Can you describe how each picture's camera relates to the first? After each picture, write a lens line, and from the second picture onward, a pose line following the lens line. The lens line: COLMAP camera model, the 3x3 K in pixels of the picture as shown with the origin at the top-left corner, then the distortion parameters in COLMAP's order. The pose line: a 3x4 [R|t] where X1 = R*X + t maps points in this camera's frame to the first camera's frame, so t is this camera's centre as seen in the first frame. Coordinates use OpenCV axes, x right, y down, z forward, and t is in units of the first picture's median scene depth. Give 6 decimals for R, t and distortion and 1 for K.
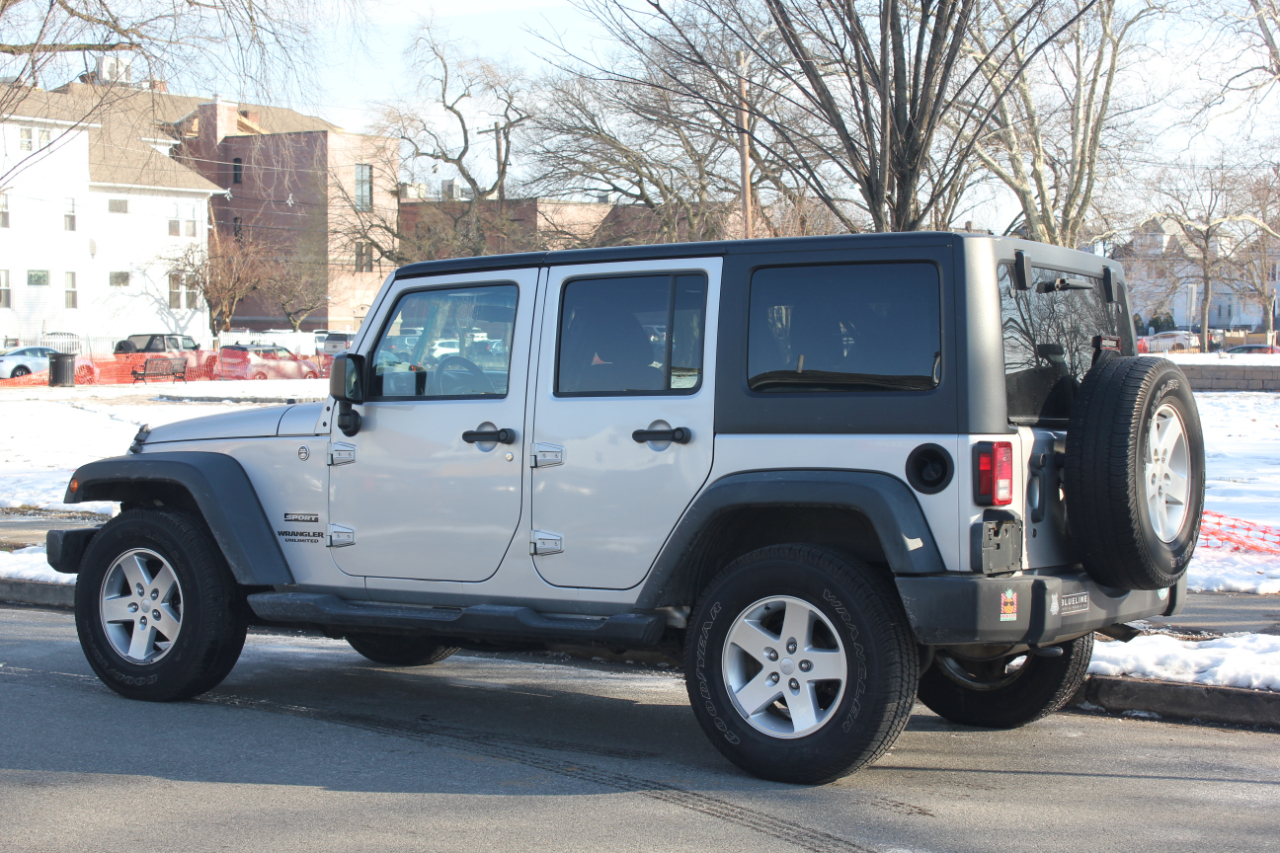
lens RADIAL K [[2183.8, 0, 640.0], [0, 2183.8, 426.5], [0, 0, 1]] dist [0.005148, 0.107155]
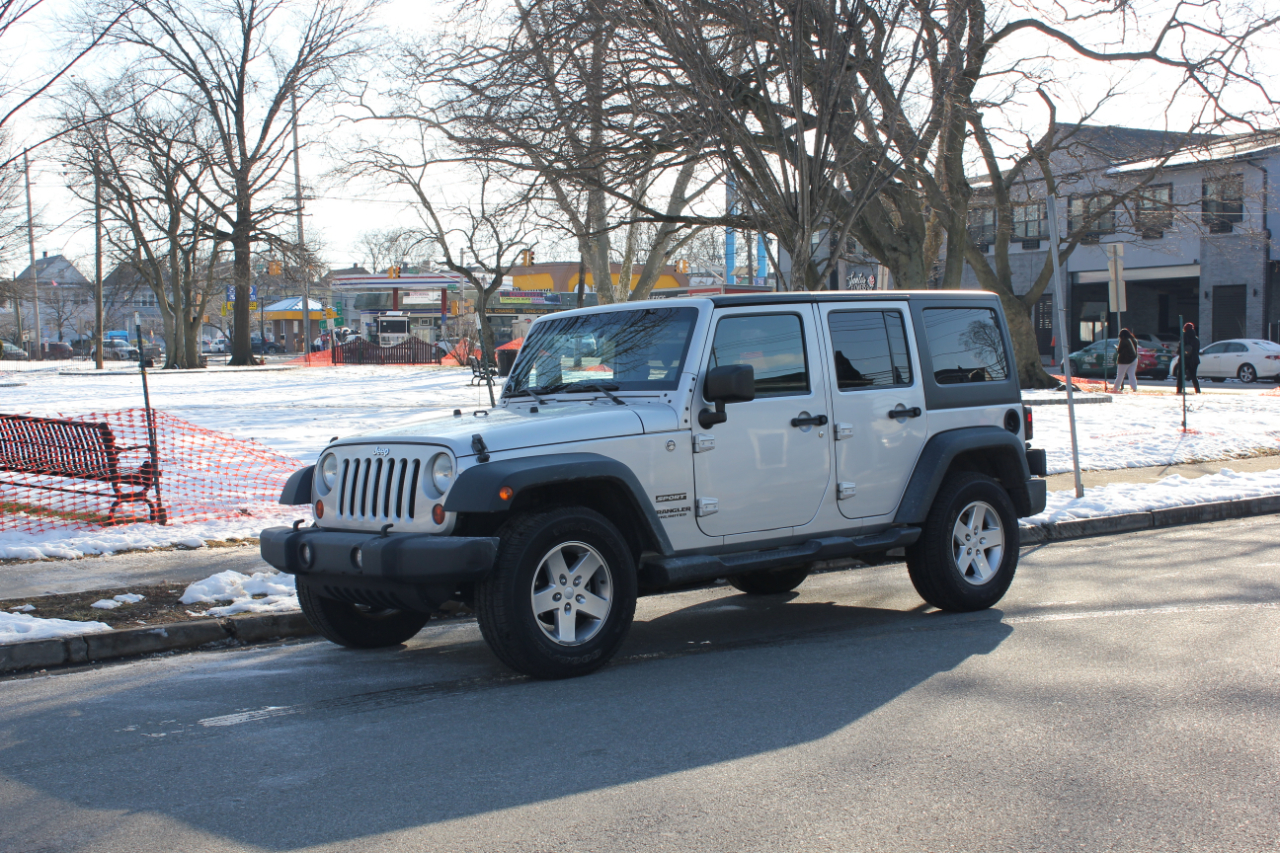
lens RADIAL K [[1786.0, 0, 640.0], [0, 1786.0, 426.5], [0, 0, 1]] dist [-0.054577, 0.077097]
pose [[0.265293, -0.042125, 0.963247, -1.156316], [0.048488, 0.998364, 0.030306, -0.030786], [-0.962948, 0.038666, 0.266902, 0.758288]]
